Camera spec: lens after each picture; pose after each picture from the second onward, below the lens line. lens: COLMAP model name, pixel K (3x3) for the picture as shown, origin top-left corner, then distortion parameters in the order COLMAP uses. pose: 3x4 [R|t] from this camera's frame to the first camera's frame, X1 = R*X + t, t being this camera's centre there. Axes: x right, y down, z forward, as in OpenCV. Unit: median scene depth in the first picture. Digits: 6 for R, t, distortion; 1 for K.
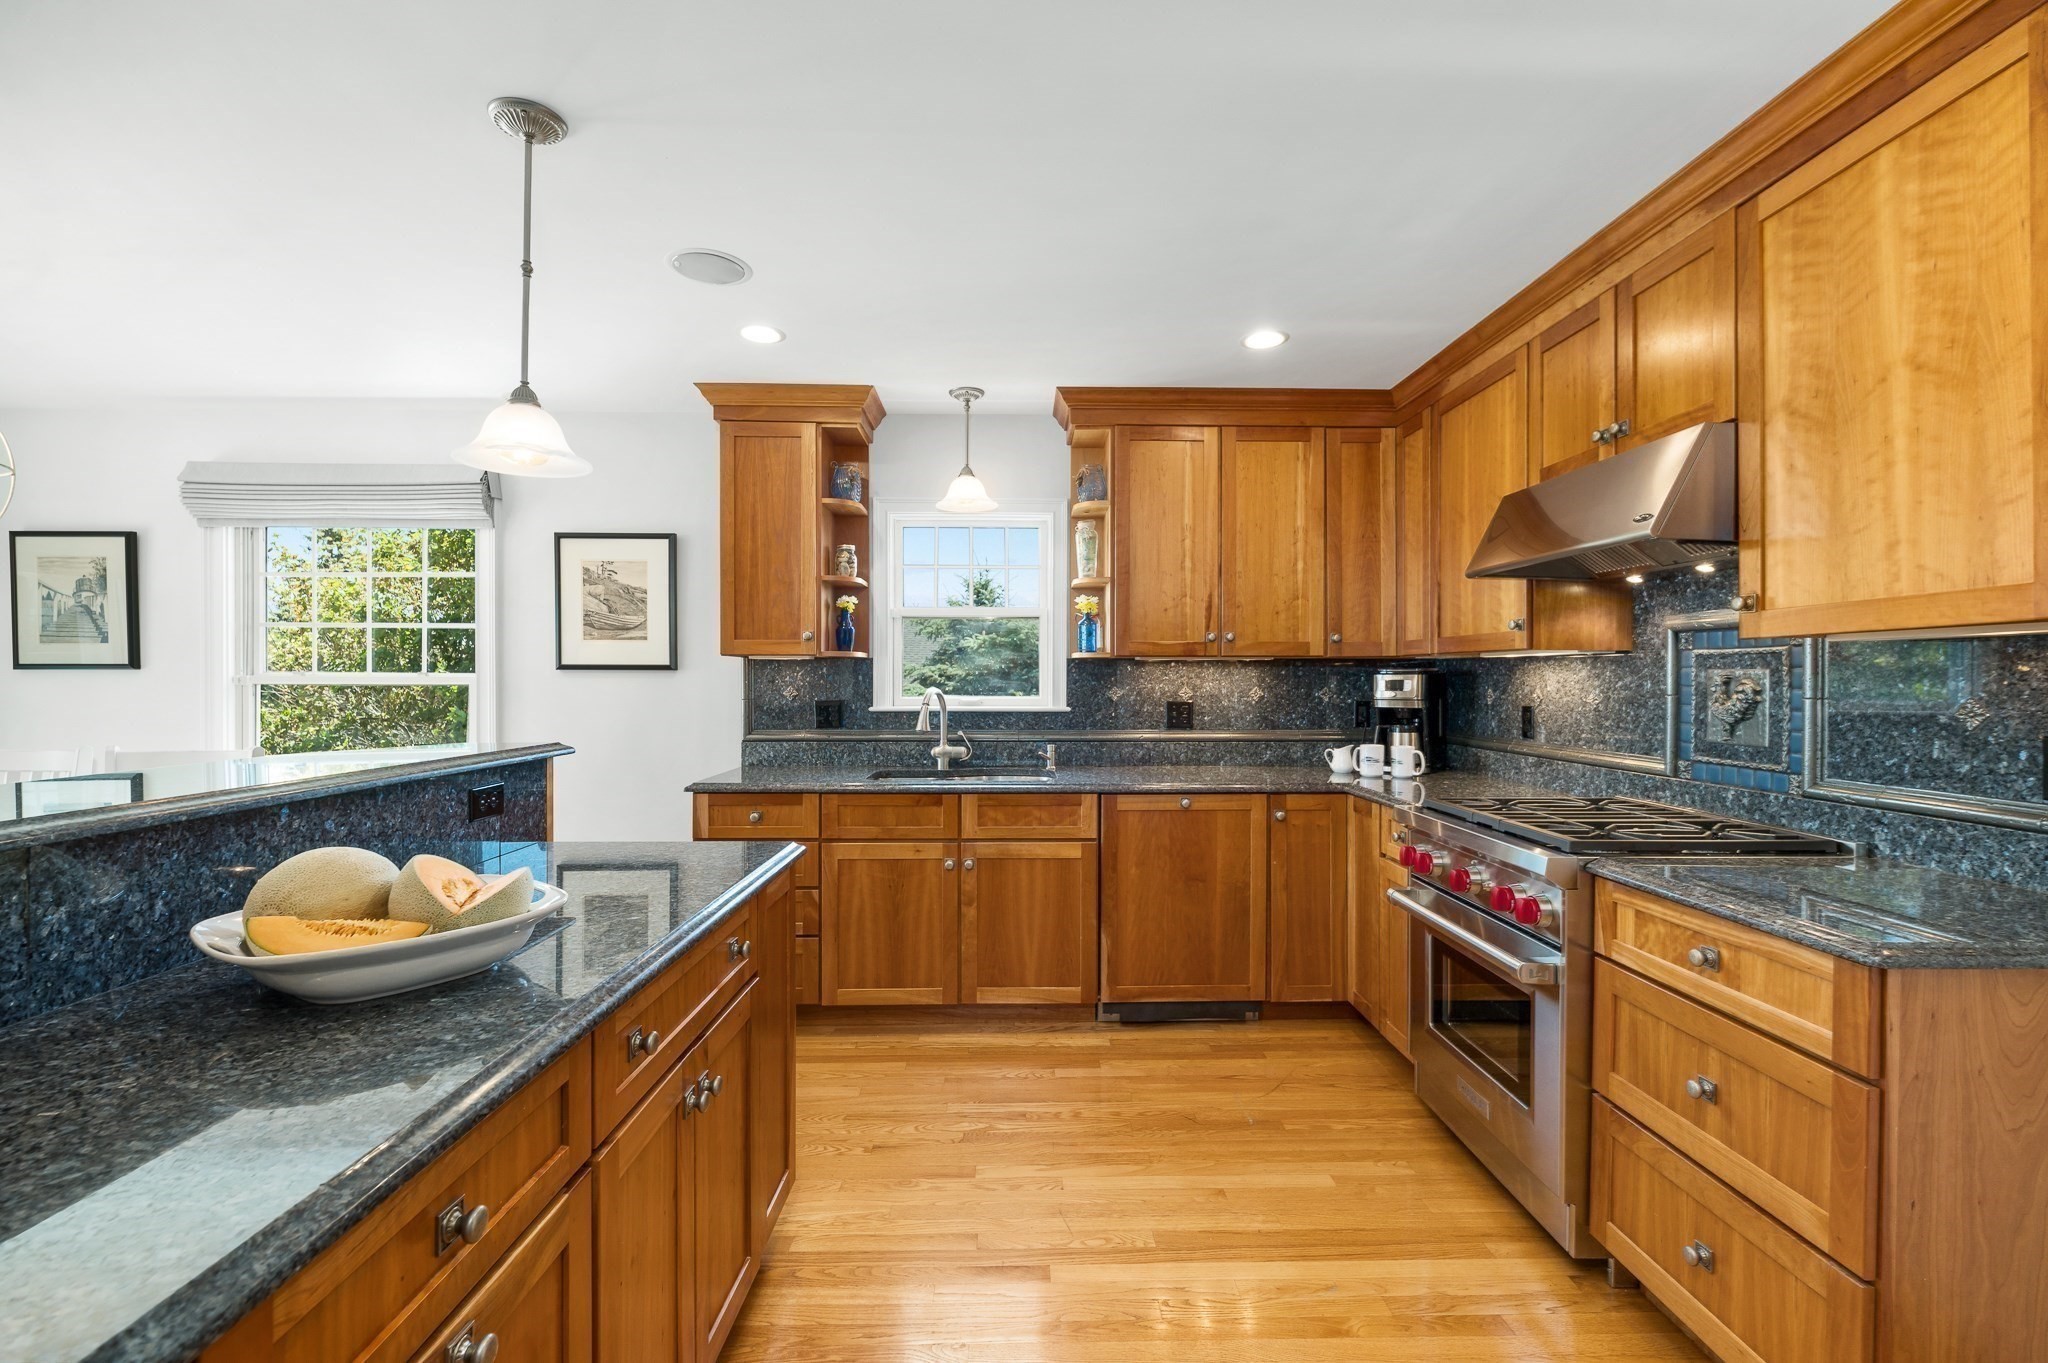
lens RADIAL K [[891.4, 0, 1024.0], [0, 891.4, 681.5], [0, 0, 1]] dist [-0.000831, 0.000146]
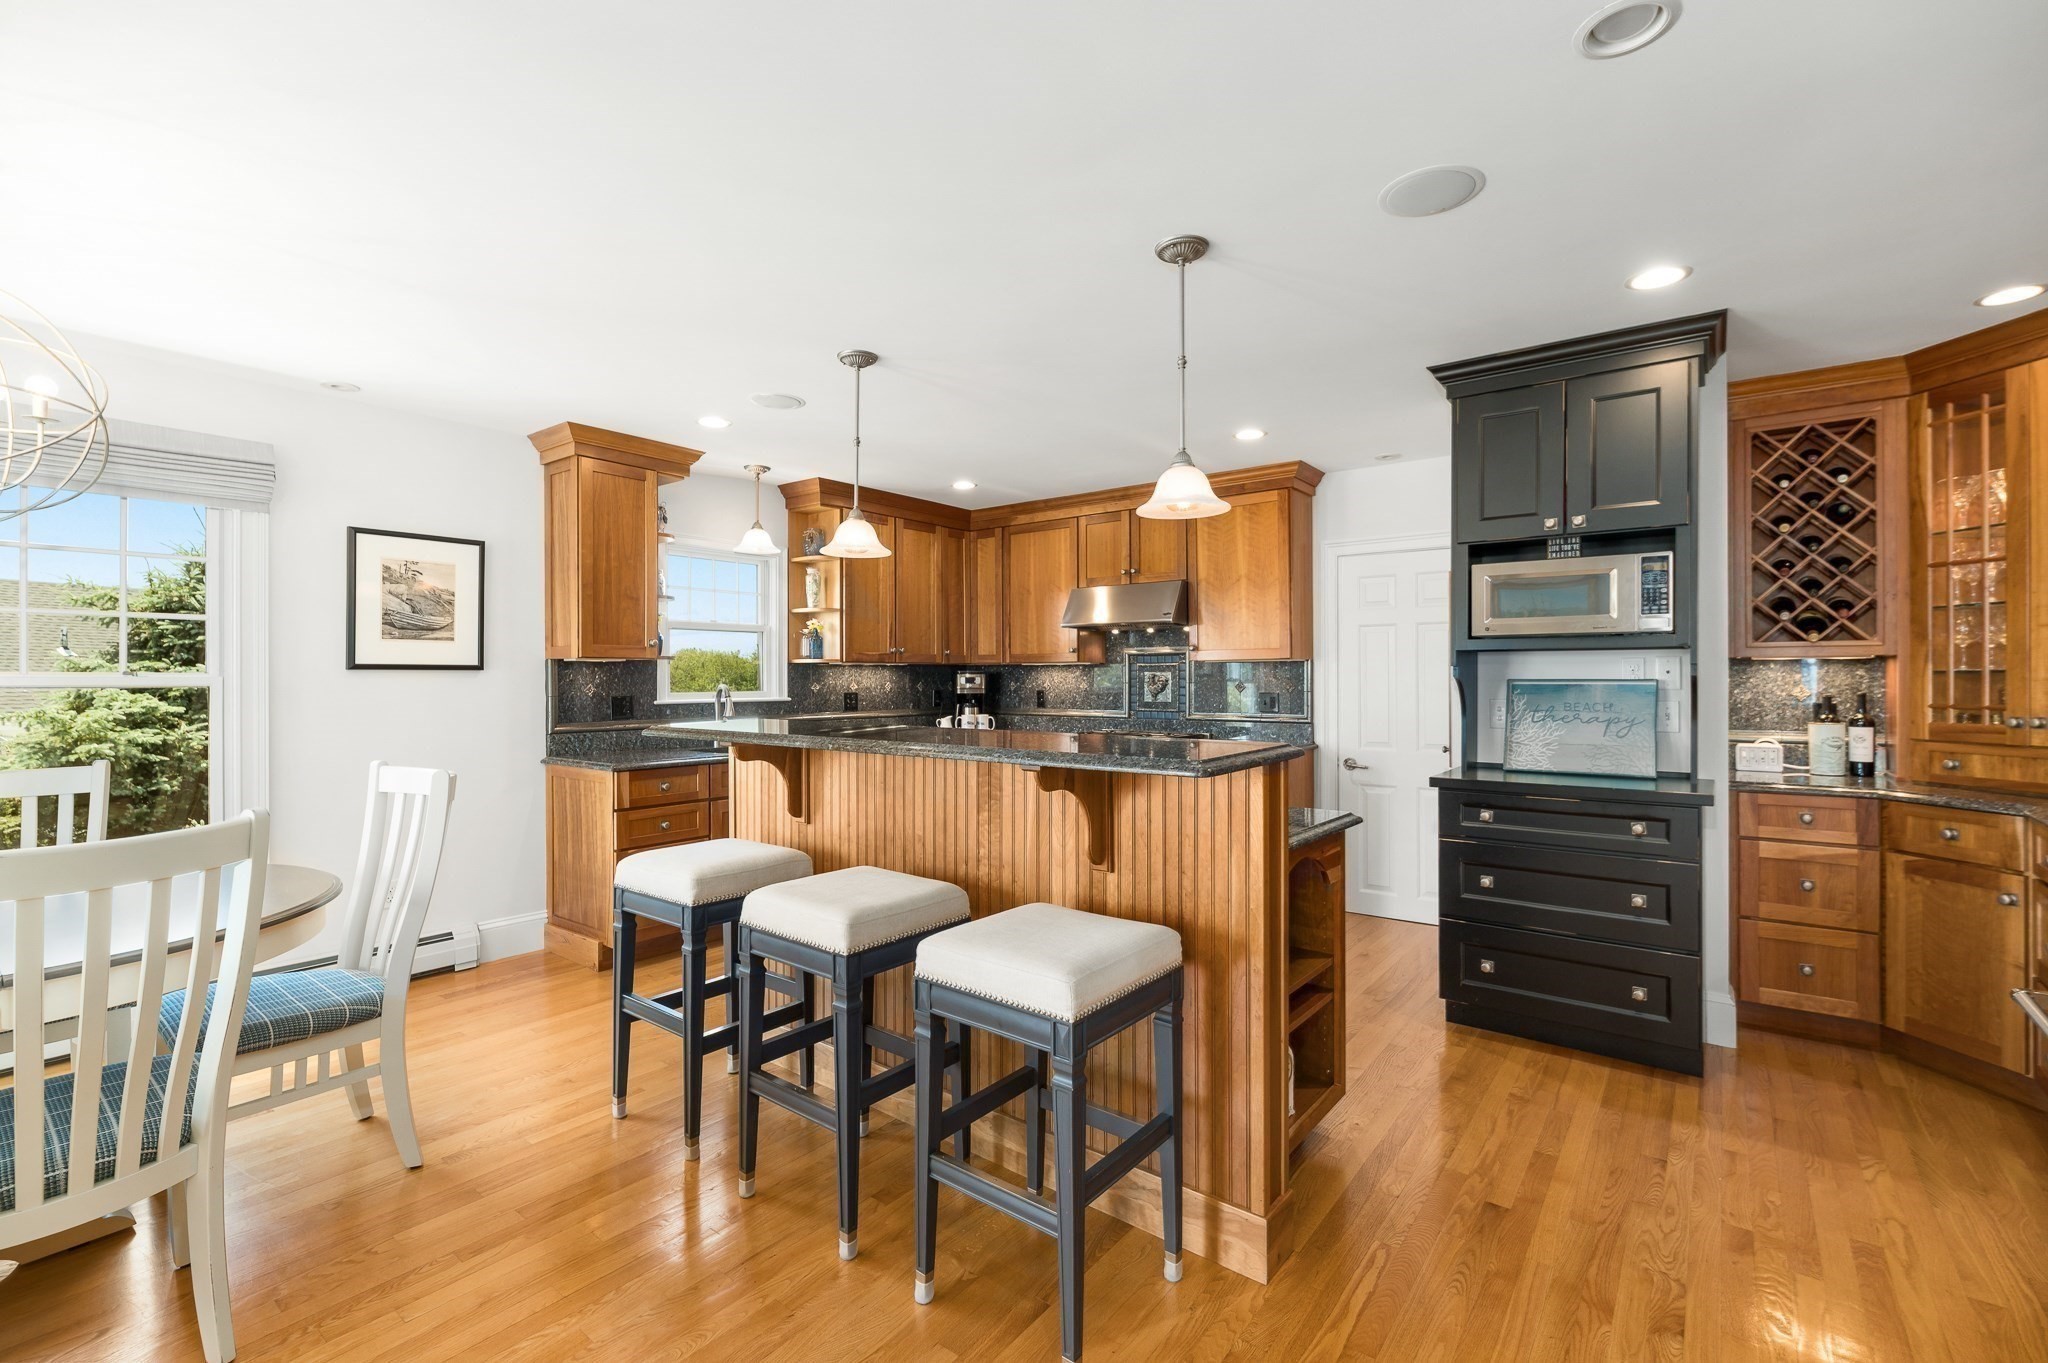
lens RADIAL K [[891.4, 0, 1024.0], [0, 891.4, 681.5], [0, 0, 1]] dist [-0.000831, 0.000146]
pose [[0.633623, -0.006612, 0.773614, -0.884447], [0.006410, 0.999974, 0.003297, 0.001543], [-0.773616, 0.002870, 0.633648, -0.184168]]
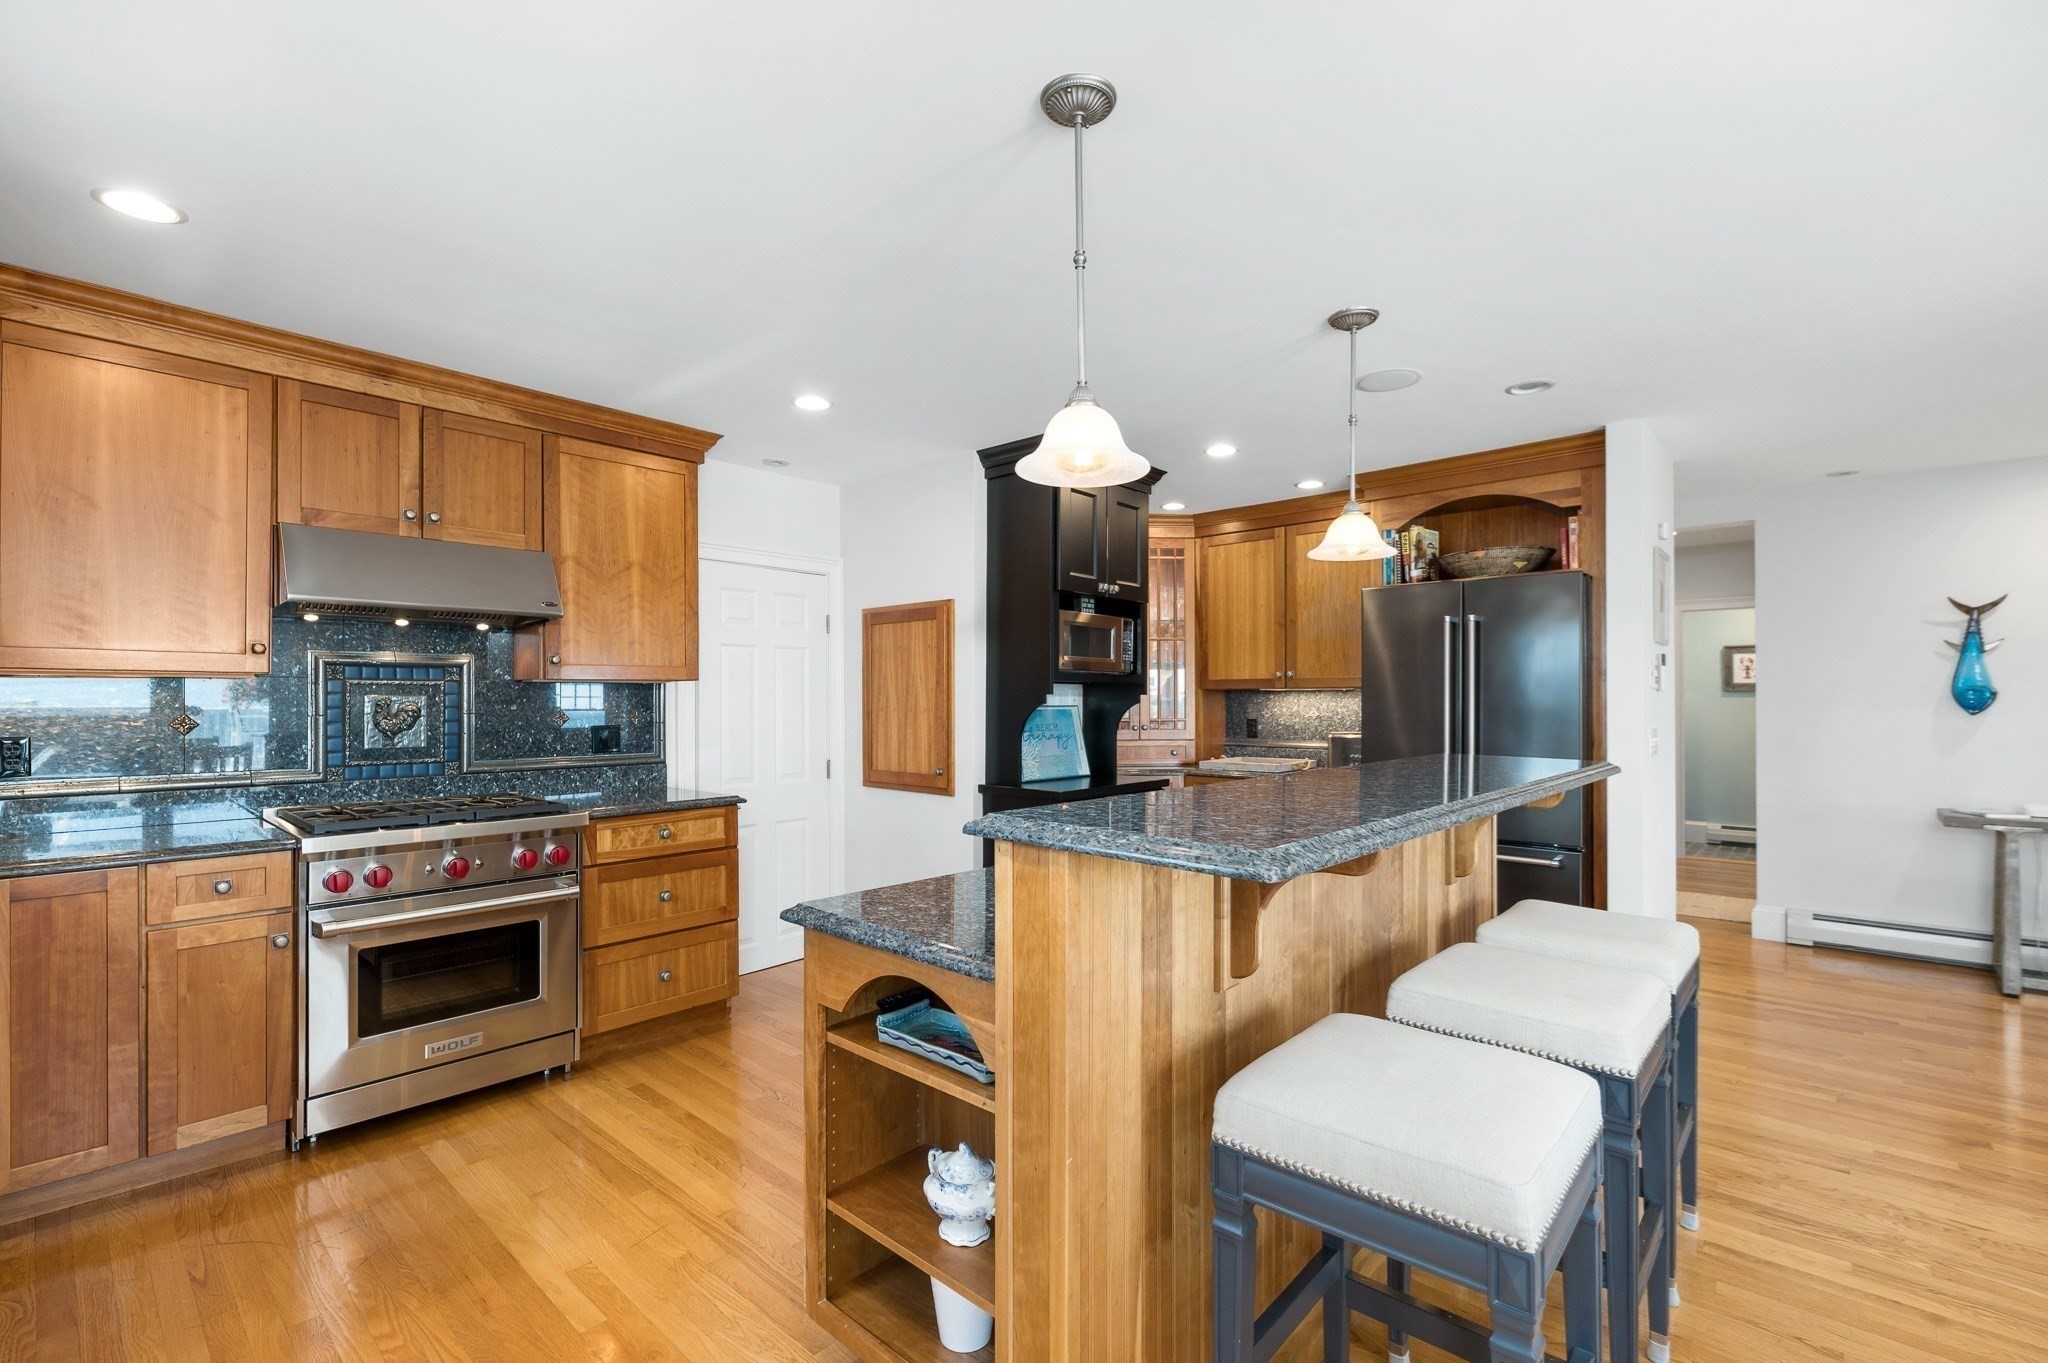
lens RADIAL K [[891.4, 0, 1024.0], [0, 891.4, 681.5], [0, 0, 1]] dist [-0.000831, 0.000146]
pose [[-0.736846, 0.011978, 0.675954, -0.581788], [0.003550, 0.999898, -0.013849, -0.008443], [-0.676051, -0.007805, -0.736813, 0.896129]]
